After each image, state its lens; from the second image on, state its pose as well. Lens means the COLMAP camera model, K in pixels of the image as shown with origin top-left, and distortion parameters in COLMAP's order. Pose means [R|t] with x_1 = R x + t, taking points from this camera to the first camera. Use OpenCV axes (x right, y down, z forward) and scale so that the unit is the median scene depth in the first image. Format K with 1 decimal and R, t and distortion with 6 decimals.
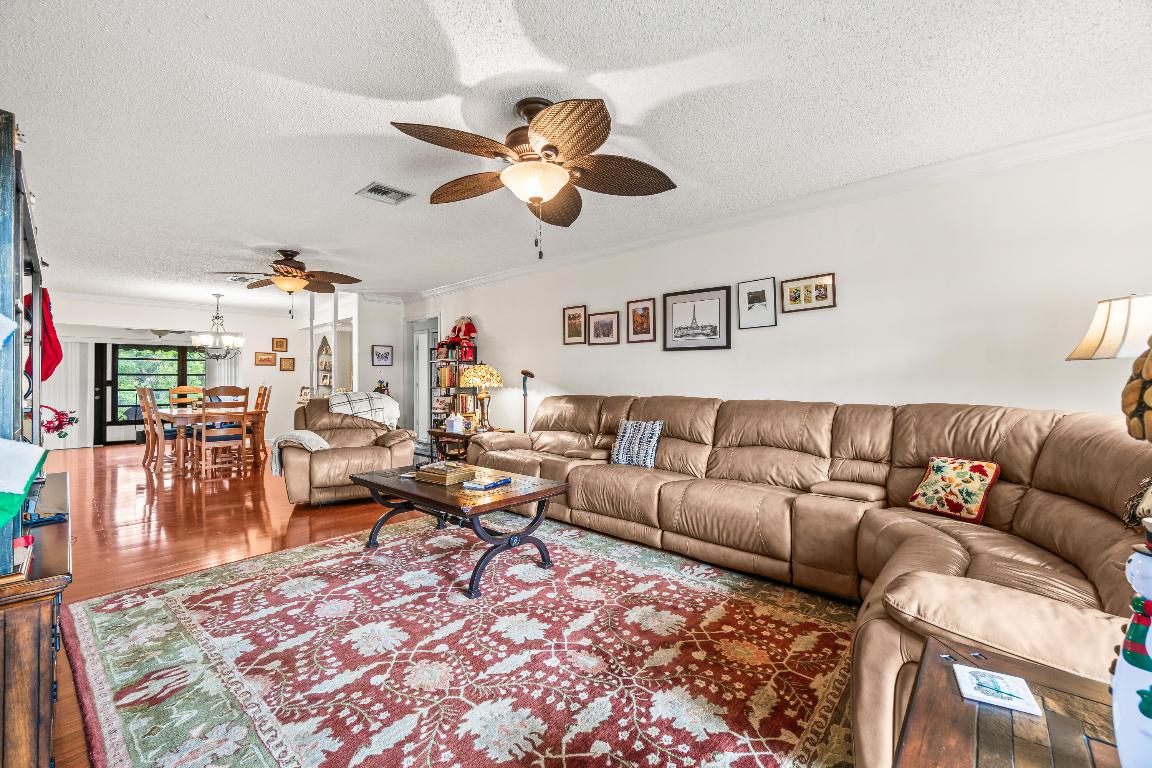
lens RADIAL K [[495.6, 0, 578.1], [0, 495.6, 377.9], [0, 0, 1]] dist [-0.002195, 0.002985]
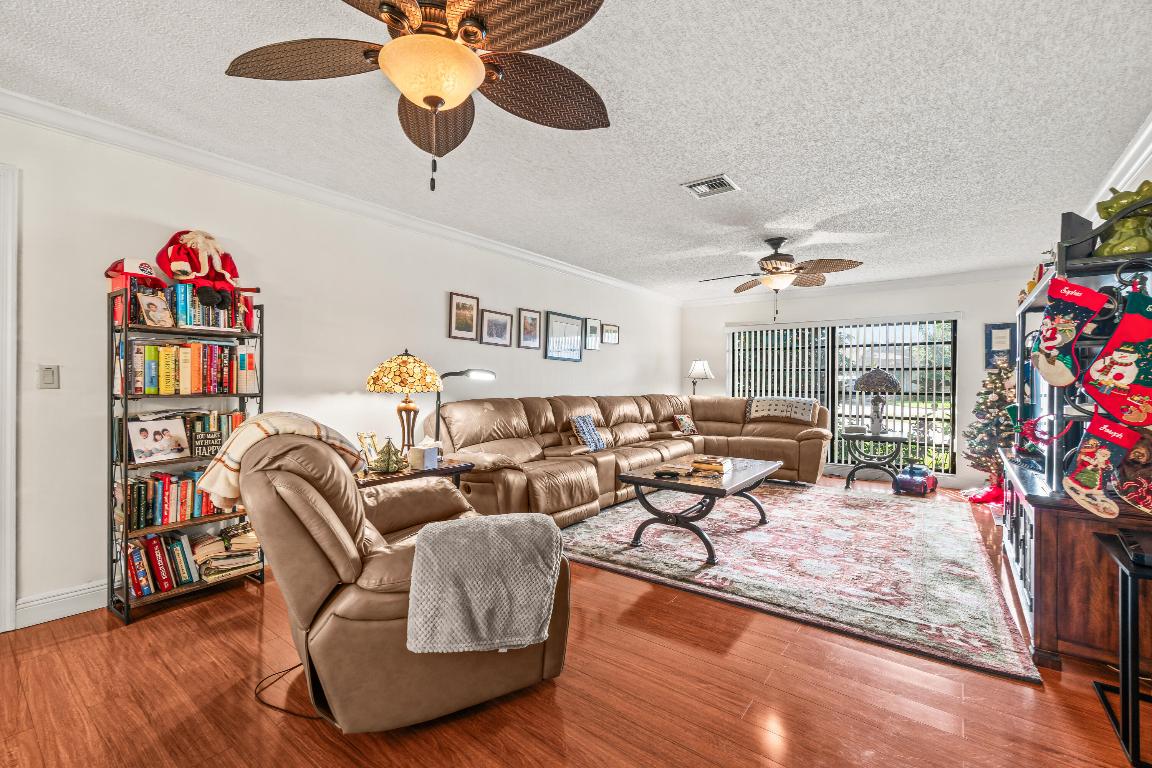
lens RADIAL K [[495.6, 0, 573.5], [0, 495.6, 385.2], [0, 0, 1]] dist [-0.002195, 0.002985]
pose [[-0.105997, -0.002334, 0.994364, -1.018591], [-0.011778, 0.999930, 0.001091, 0.008107], [-0.994297, -0.011596, -0.106017, 1.058521]]
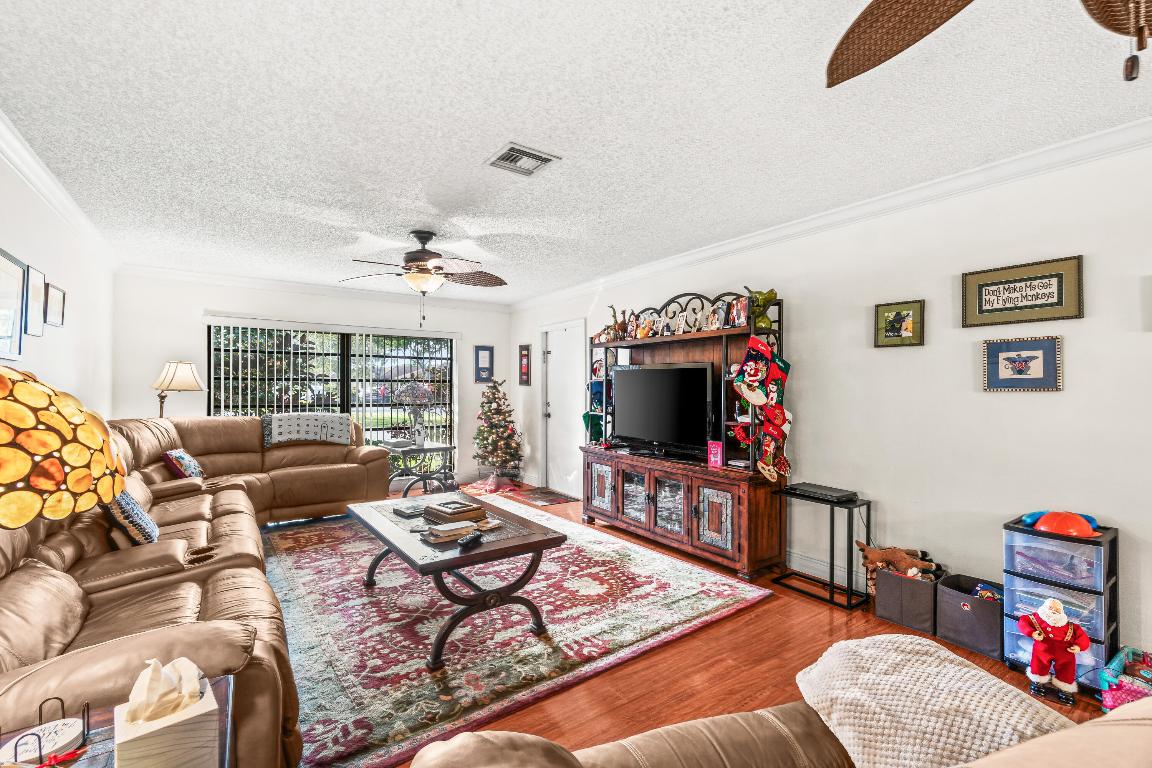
lens RADIAL K [[495.6, 0, 576.5], [0, 495.6, 385.3], [0, 0, 1]] dist [-0.002195, 0.002985]
pose [[-0.979616, 0.001779, 0.200870, -0.485628], [-0.000611, 0.999930, -0.011836, -0.016514], [-0.200877, -0.011717, -0.979546, 1.341468]]
